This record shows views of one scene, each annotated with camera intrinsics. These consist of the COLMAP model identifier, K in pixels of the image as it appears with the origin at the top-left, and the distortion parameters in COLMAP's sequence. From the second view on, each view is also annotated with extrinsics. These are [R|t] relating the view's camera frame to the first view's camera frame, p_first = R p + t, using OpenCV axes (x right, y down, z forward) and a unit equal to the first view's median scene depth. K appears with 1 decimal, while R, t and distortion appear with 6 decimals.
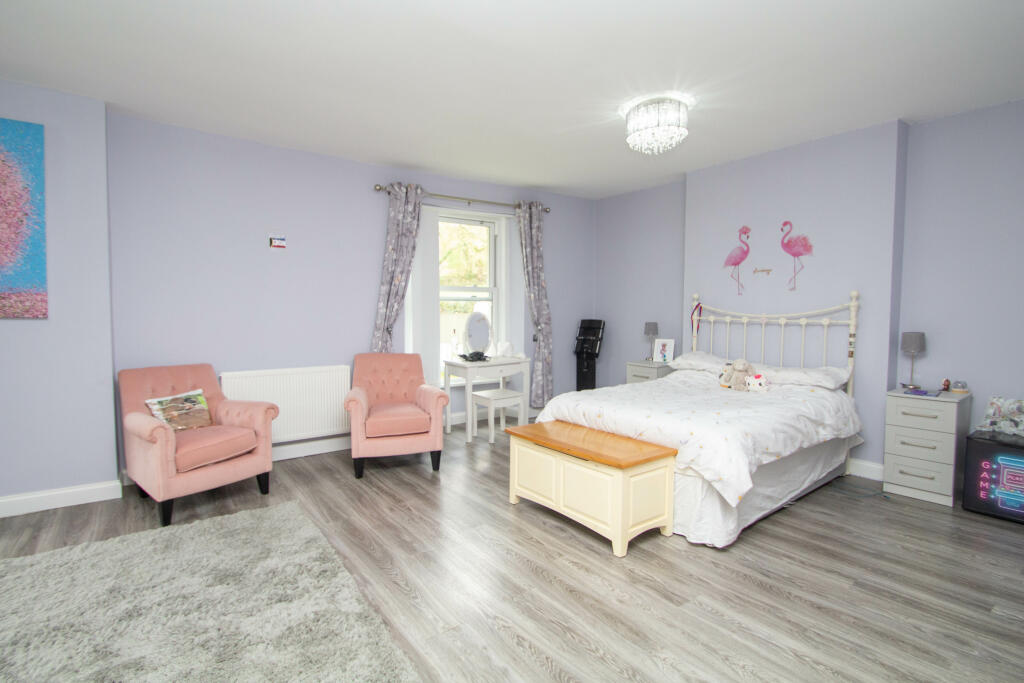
lens RADIAL K [[484.4, 0, 516.3], [0, 484.4, 338.7], [0, 0, 1]] dist [0.000786, -0.013984]
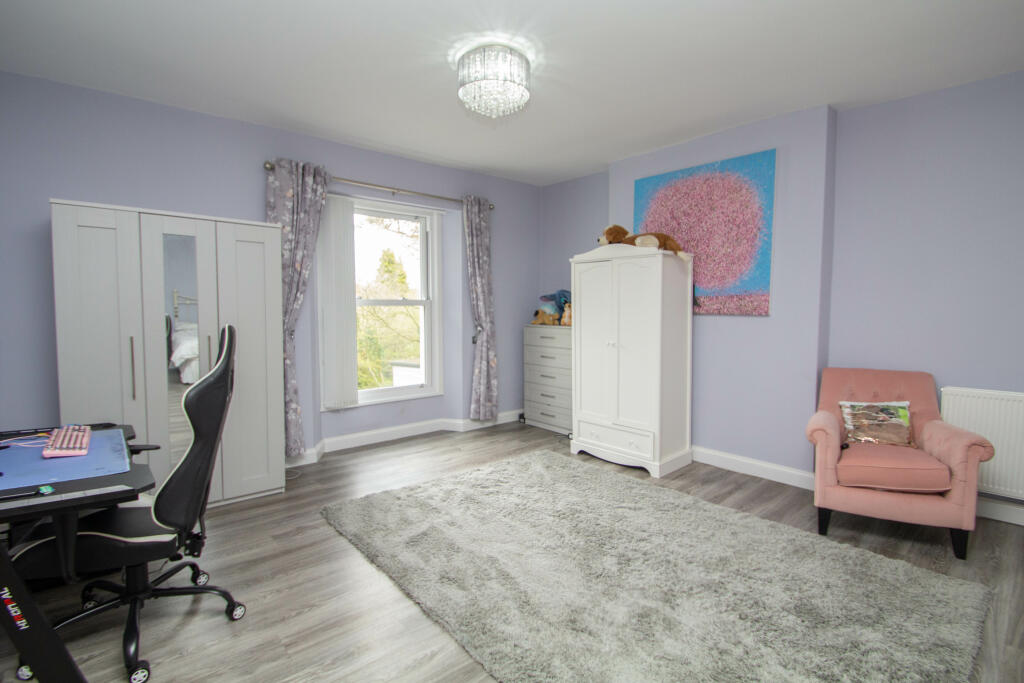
lens RADIAL K [[484.4, 0, 516.3], [0, 484.4, 338.7], [0, 0, 1]] dist [0.000786, -0.013984]
pose [[0.064368, 0.054809, -0.996420, 0.166219], [-0.052047, 0.997316, 0.051496, -0.015526], [0.996568, 0.048546, 0.067048, 0.317060]]
